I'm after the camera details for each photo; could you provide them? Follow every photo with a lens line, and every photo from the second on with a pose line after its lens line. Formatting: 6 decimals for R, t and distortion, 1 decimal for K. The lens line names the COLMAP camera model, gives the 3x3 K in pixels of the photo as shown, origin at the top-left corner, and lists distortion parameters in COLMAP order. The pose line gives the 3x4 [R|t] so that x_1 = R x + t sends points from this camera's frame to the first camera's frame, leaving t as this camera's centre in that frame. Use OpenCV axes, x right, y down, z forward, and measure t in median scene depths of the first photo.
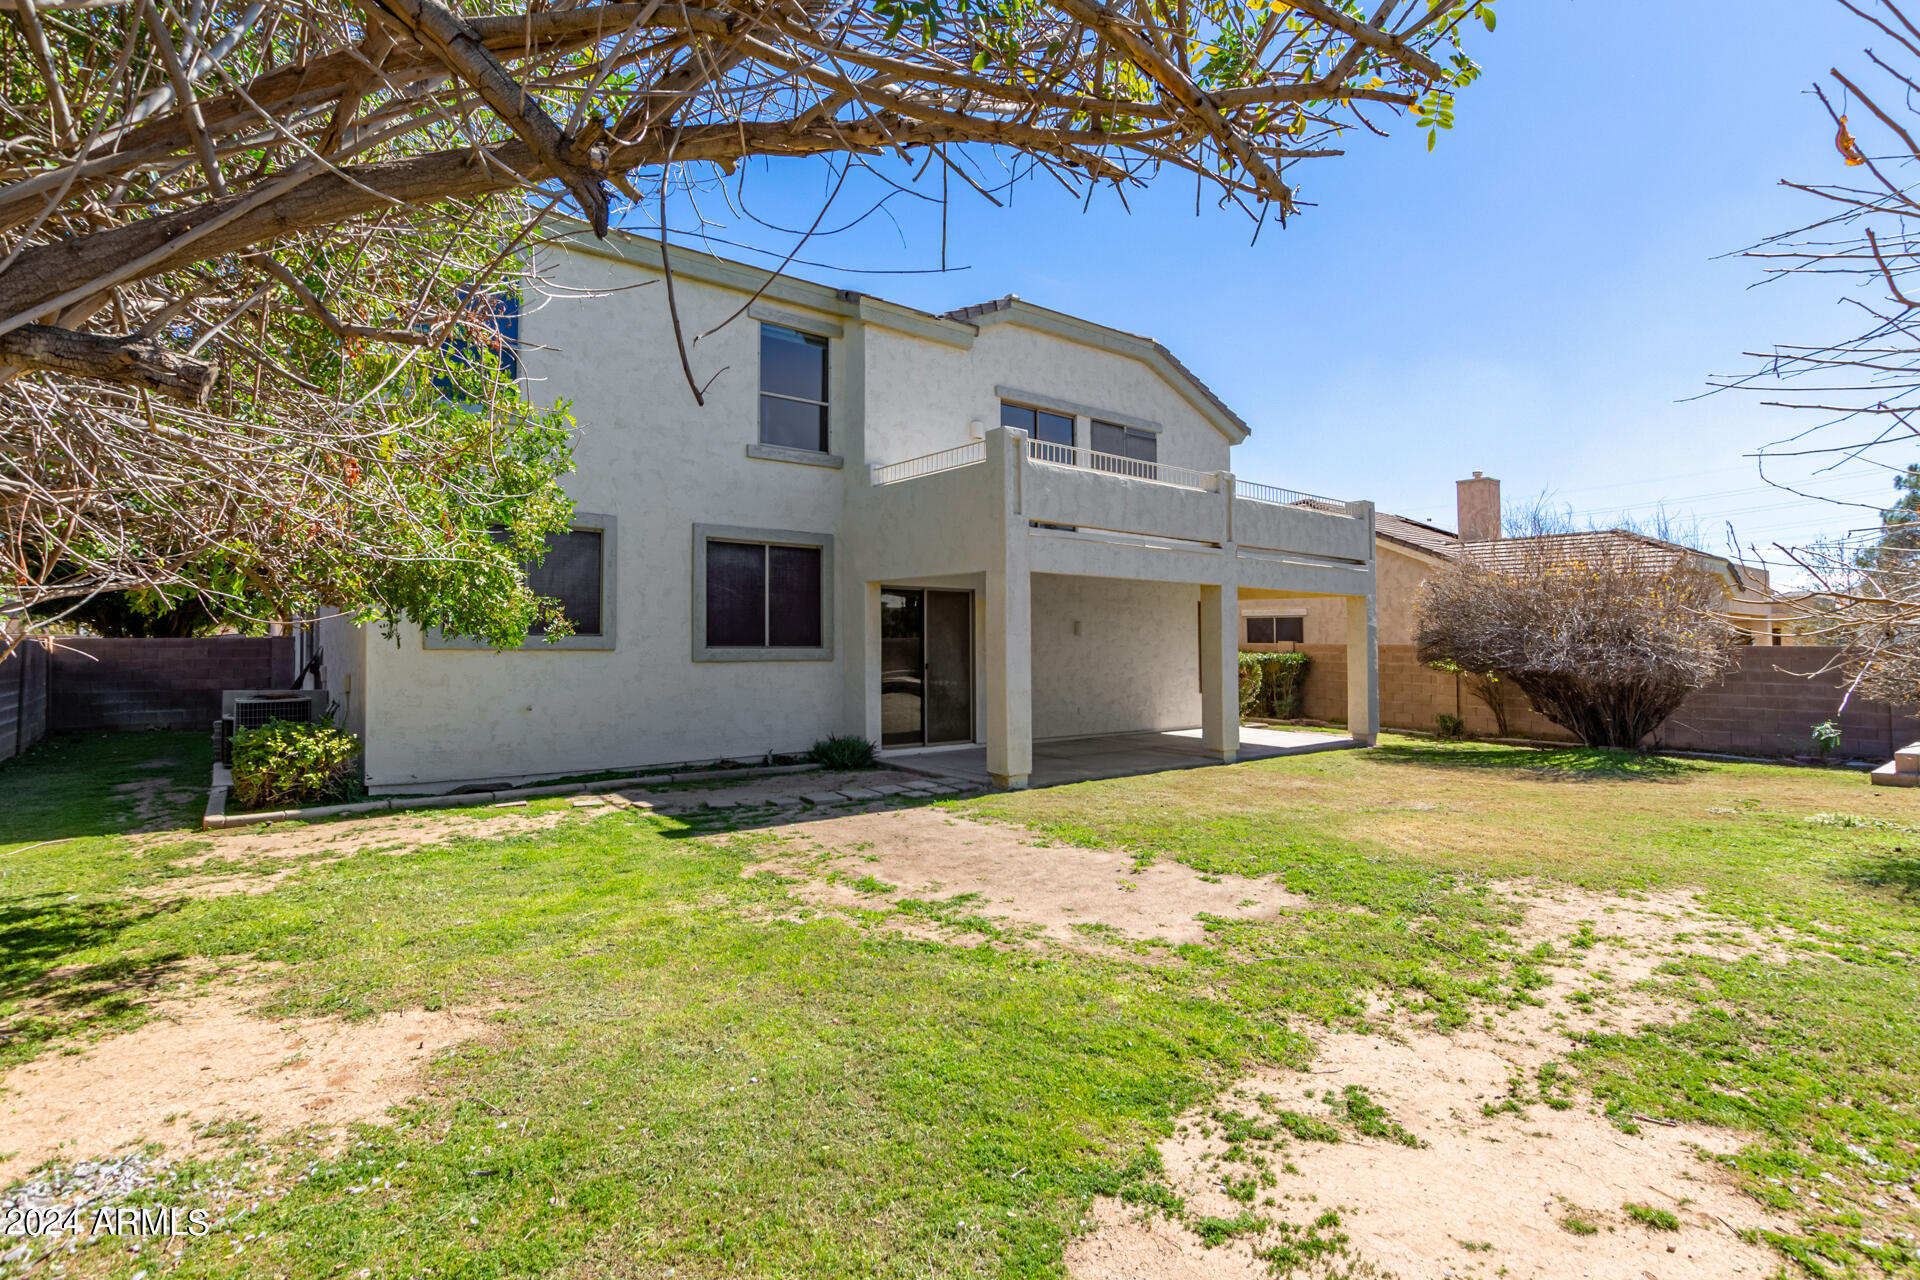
lens RADIAL K [[926.2, 0, 958.4], [0, 926.2, 600.3], [0, 0, 1]] dist [-0.000690, -0.000047]
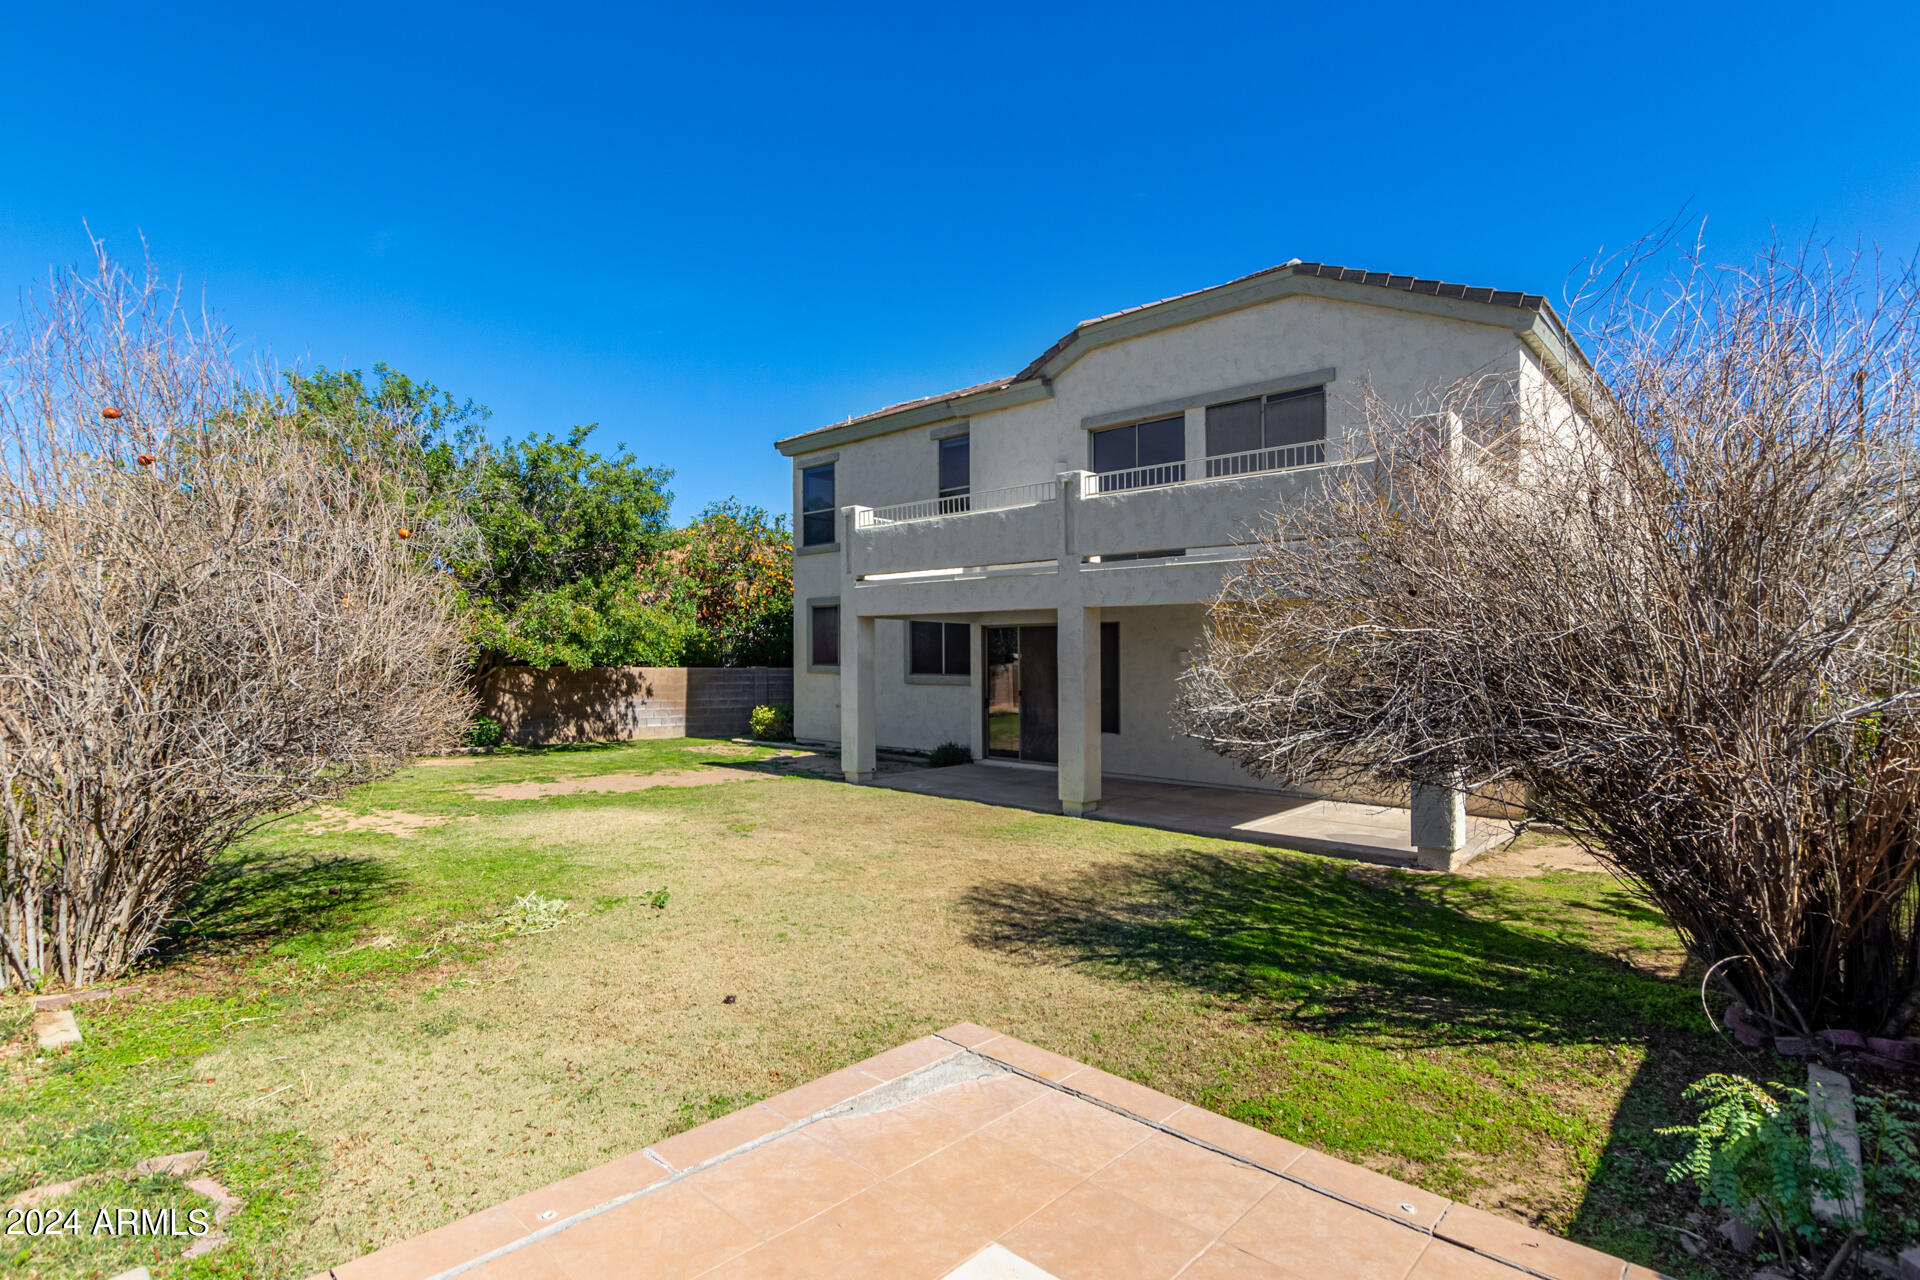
lens RADIAL K [[934.0, 0, 965.3], [0, 934.0, 672.9], [0, 0, 1]] dist [-0.000555, -0.000072]
pose [[0.173296, 0.004566, -0.984859, 1.152438], [0.037973, 0.999215, 0.011314, 0.032270], [0.984137, -0.039359, 0.172987, 0.770502]]
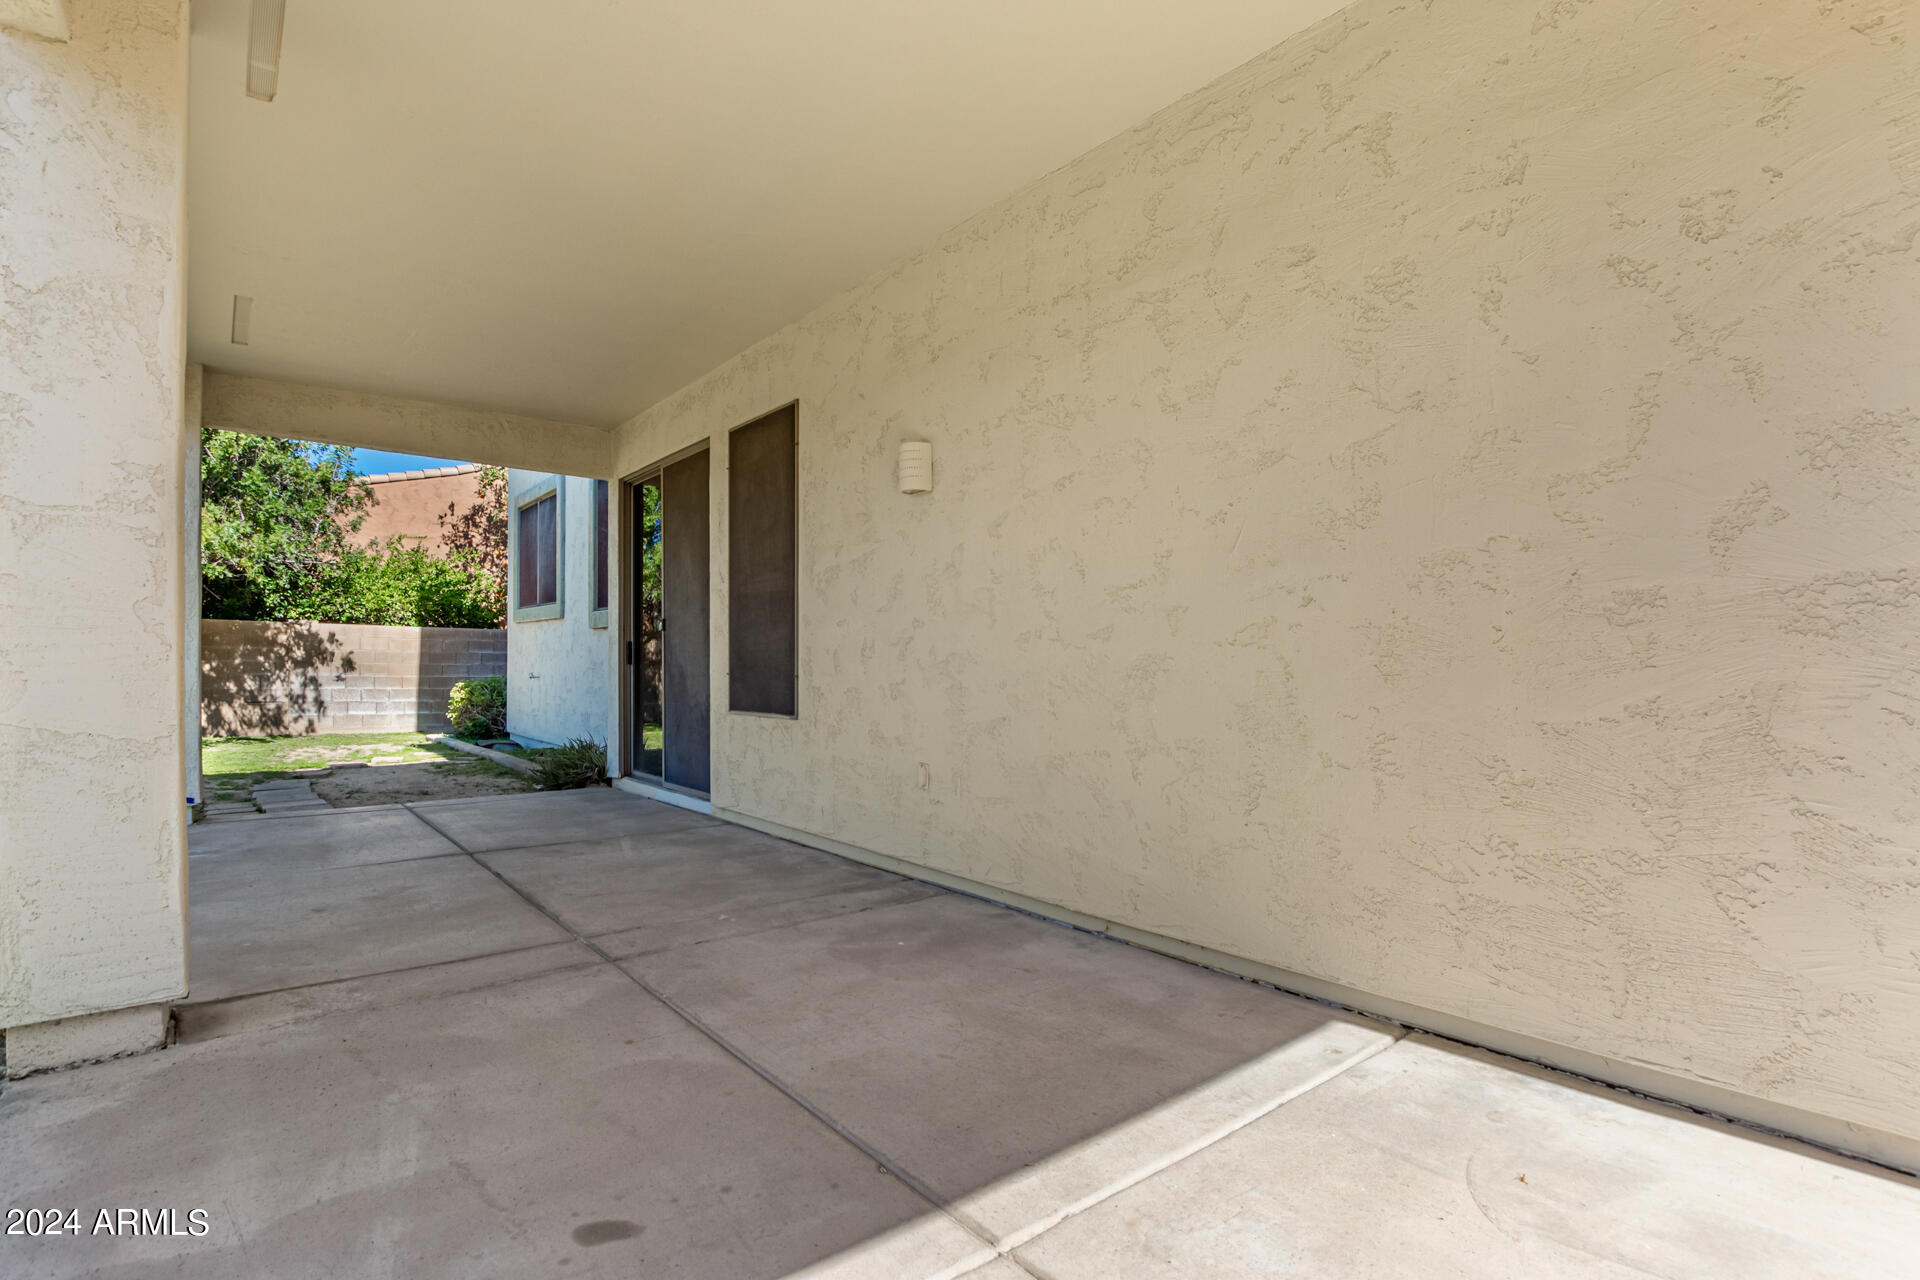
lens RADIAL K [[934.0, 0, 965.3], [0, 934.0, 672.9], [0, 0, 1]] dist [-0.000555, -0.000072]
pose [[0.015801, 0.000579, -0.999875, 0.506073], [0.041841, 0.999124, 0.001240, 0.106449], [0.998999, -0.041855, 0.015763, 1.215563]]
